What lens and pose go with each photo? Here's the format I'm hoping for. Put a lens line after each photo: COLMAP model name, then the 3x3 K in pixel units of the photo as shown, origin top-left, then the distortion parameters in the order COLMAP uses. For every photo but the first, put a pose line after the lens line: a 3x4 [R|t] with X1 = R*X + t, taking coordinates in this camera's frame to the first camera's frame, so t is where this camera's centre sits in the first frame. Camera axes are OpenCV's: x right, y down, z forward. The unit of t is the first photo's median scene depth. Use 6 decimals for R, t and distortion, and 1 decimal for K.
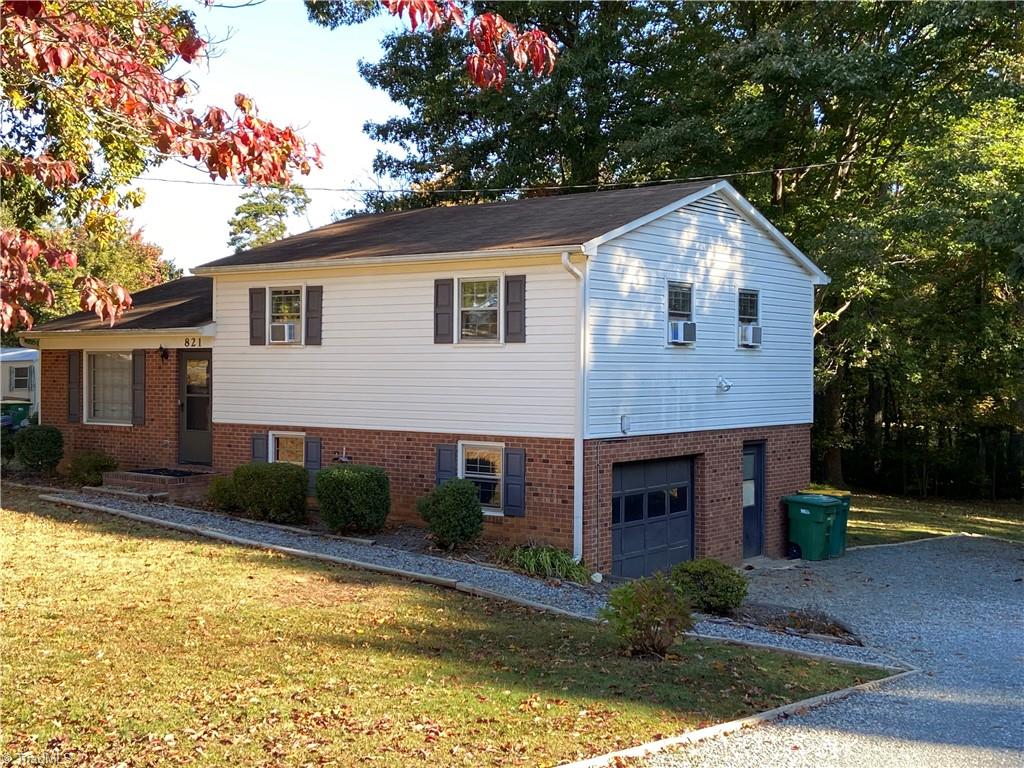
lens RADIAL K [[1263.4, 0, 512.0], [0, 1263.4, 384.0], [0, 0, 1]] dist [0.115293, -0.002617]
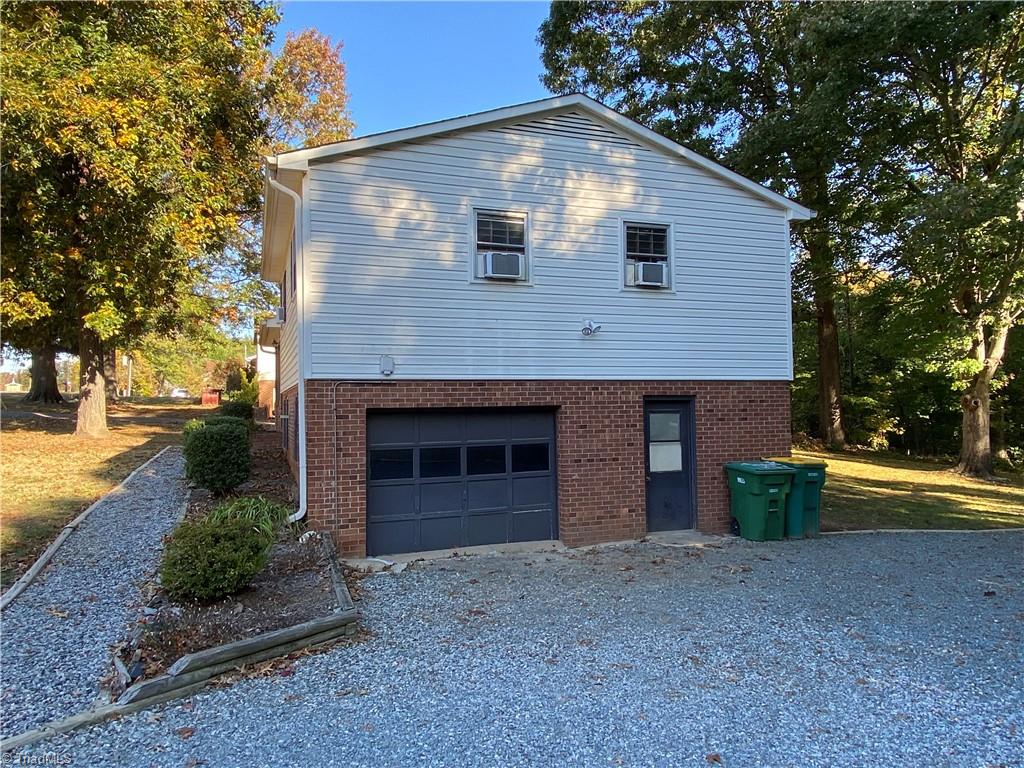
lens RADIAL K [[689.9, 0, 517.7], [0, 689.9, 382.1], [0, 0, 1]] dist [0.113504, -0.127951]
pose [[0.841109, -0.035078, -0.539727, 0.379132], [0.010264, 0.998750, -0.048916, 0.060090], [0.540768, 0.035604, 0.840418, 0.565235]]
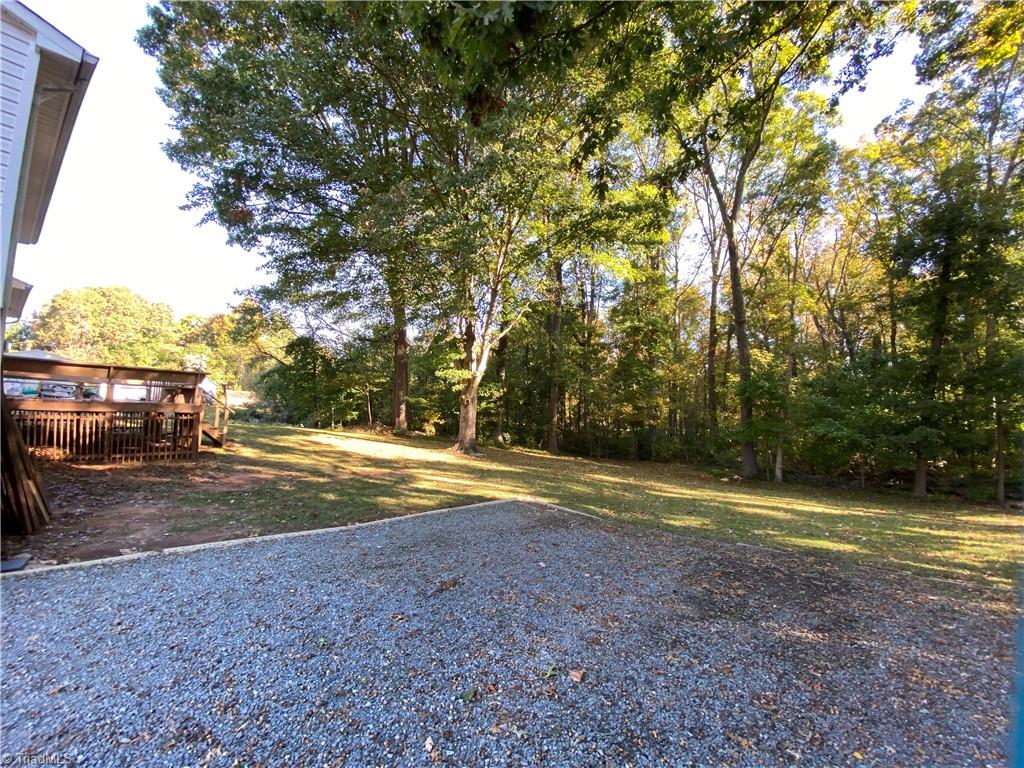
lens RADIAL K [[412.0, 0, 512.0], [0, 412.0, 384.0], [0, 0, 1]] dist [0.029585, -0.024347]
pose [[0.999655, 0.019167, -0.017953, 0.532146], [-0.020550, 0.996555, -0.080346, 0.084694], [0.016351, 0.080687, 0.996605, 1.093753]]
